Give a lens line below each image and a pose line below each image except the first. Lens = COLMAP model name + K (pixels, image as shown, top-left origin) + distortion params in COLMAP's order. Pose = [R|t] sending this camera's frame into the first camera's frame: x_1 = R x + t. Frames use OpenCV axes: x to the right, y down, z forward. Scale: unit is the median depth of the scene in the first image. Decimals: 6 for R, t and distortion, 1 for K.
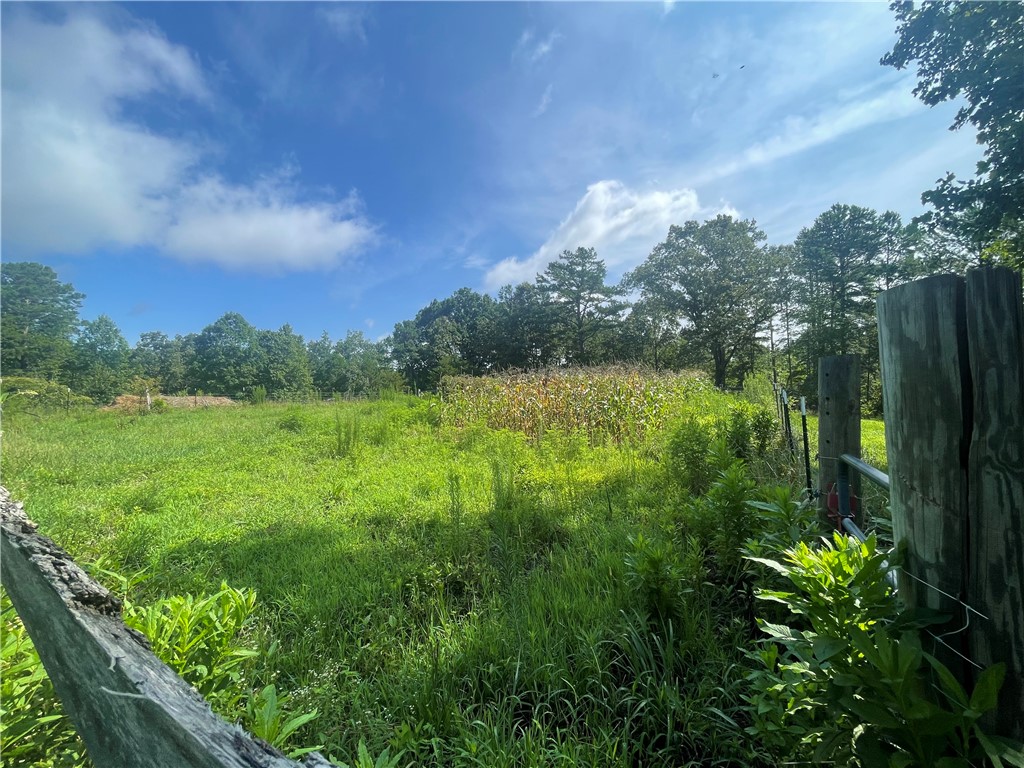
lens RADIAL K [[417.2, 0, 512.0], [0, 417.2, 384.0], [0, 0, 1]] dist [-0.001232, -0.000189]
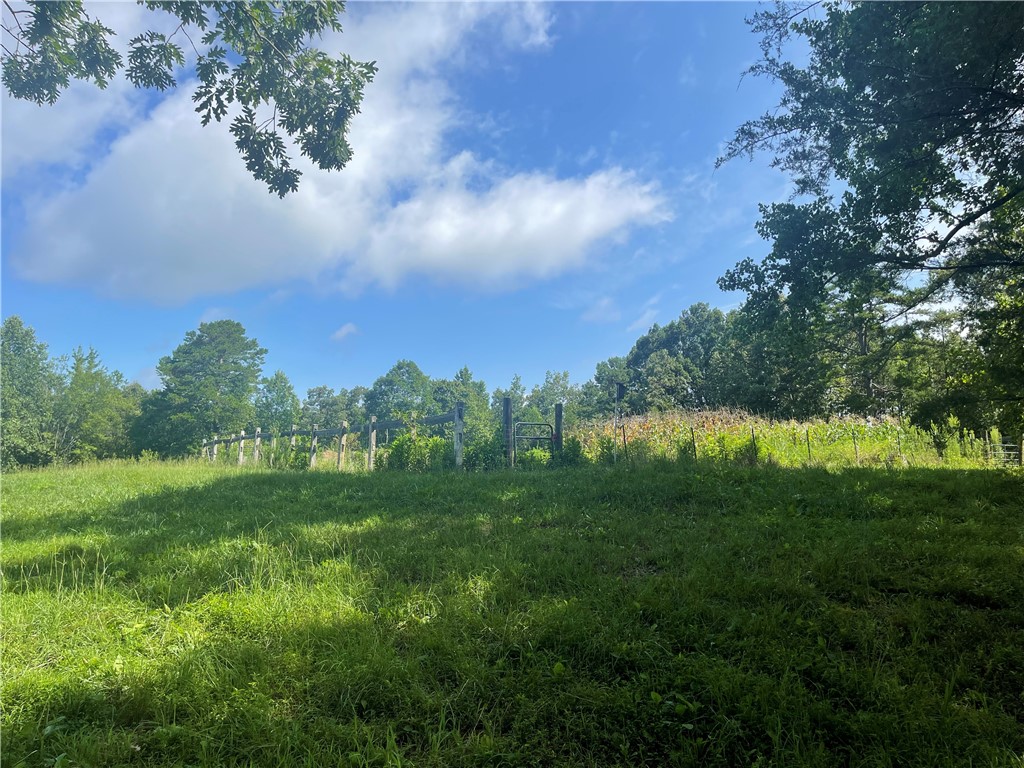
lens RADIAL K [[768.1, 0, 513.9], [0, 768.1, 373.2], [0, 0, 1]] dist [0.085674, -0.133763]
pose [[0.907965, -0.045030, -0.416620, 0.139752], [-0.000677, 0.994051, -0.108917, 0.016499], [0.419046, 0.099175, 0.902532, -0.253047]]
